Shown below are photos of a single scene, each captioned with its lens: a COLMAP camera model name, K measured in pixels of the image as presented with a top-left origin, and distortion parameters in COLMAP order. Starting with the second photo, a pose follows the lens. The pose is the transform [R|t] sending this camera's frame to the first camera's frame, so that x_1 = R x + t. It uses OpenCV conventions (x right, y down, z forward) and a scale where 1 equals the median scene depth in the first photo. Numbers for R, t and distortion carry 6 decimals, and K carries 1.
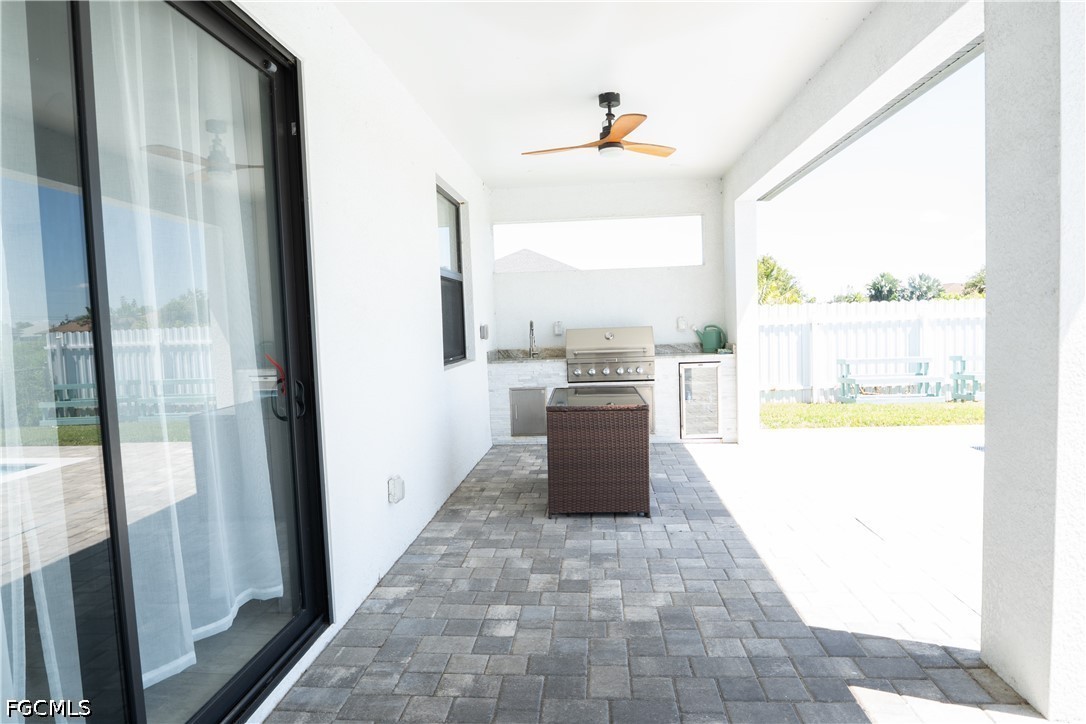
lens RADIAL K [[674.3, 0, 543.0], [0, 674.3, 365.1], [0, 0, 1]] dist [-0.025604, -0.002603]
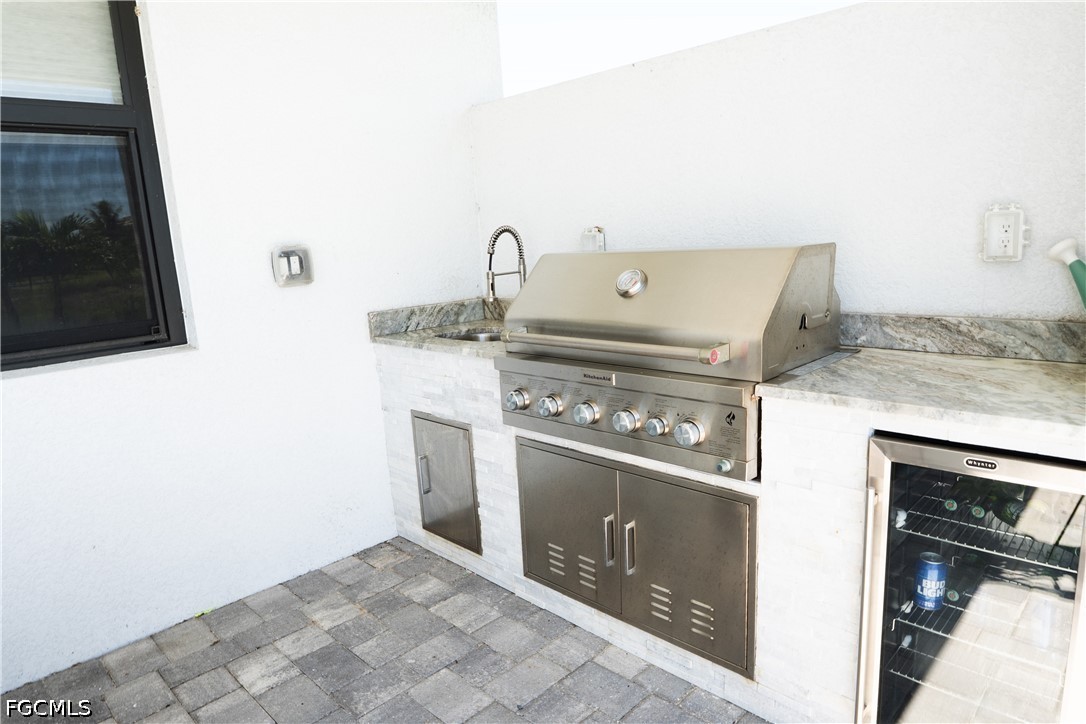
lens RADIAL K [[674.3, 0, 542.5], [0, 674.3, 365.0], [0, 0, 1]] dist [-0.025604, -0.002603]
pose [[0.764996, 0.113305, -0.633990, 0.249014], [-0.012146, 0.986766, 0.161696, -0.054417], [0.643920, -0.115996, 0.756248, 0.762565]]
